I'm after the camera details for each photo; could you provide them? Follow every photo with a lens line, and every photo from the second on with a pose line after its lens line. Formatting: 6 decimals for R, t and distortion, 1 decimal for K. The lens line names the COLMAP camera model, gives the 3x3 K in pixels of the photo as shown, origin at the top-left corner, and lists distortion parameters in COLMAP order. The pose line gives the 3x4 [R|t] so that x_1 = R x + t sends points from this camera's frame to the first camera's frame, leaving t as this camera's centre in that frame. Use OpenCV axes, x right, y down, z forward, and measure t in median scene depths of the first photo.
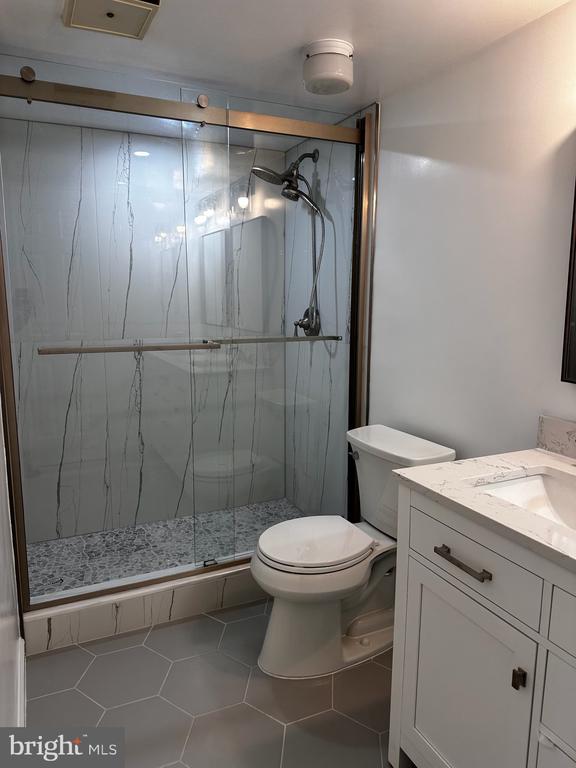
lens RADIAL K [[536.1, 0, 287.6], [0, 536.1, 383.2], [0, 0, 1]] dist [0.076720, -0.098133]
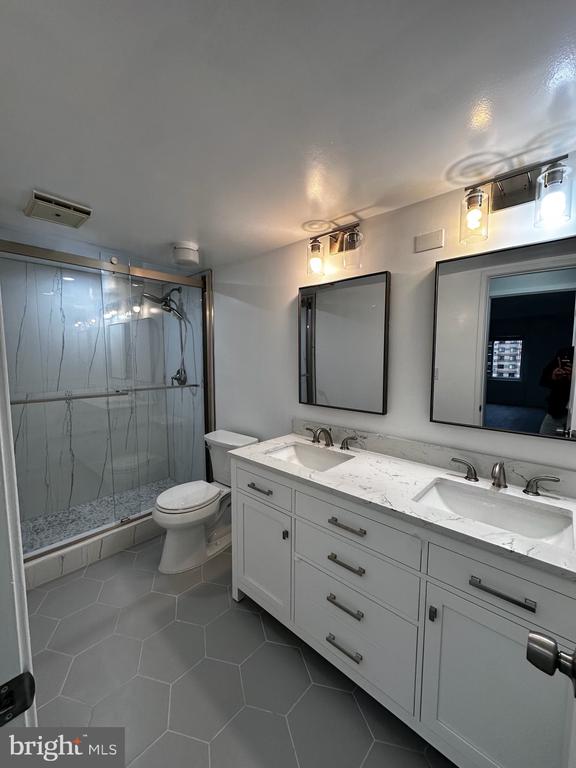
lens RADIAL K [[305.8, 0, 287.2], [0, 305.8, 384.8], [0, 0, 1]] dist [-0.000927, 0.000088]
pose [[0.926947, -0.036548, 0.373408, -0.014159], [0.061846, 0.996514, -0.055991, -0.008590], [-0.370060, 0.074994, 0.925976, -0.126678]]
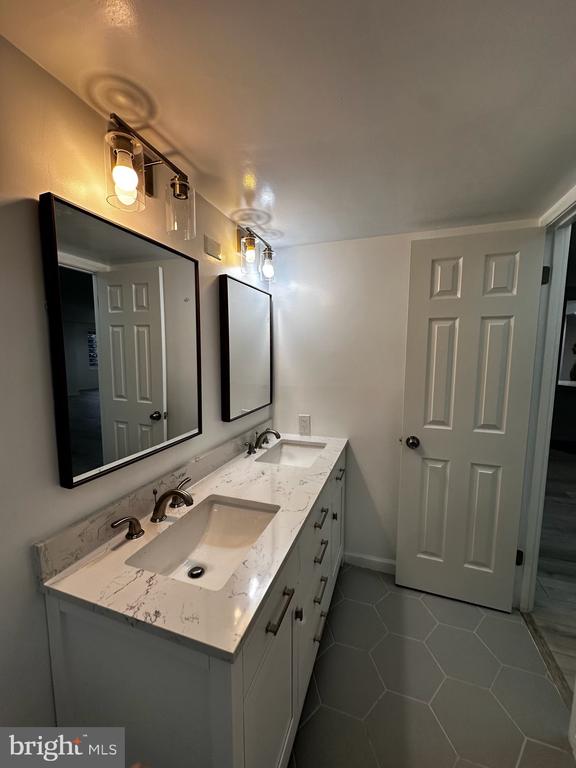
lens RADIAL K [[305.8, 0, 290.5], [0, 305.8, 384.5], [0, 0, 1]] dist [-0.000927, 0.000088]
pose [[-0.714921, -0.081484, 0.694441, -0.076728], [0.108601, 0.968192, 0.225409, -0.178269], [-0.690719, 0.236567, -0.683332, 0.745849]]
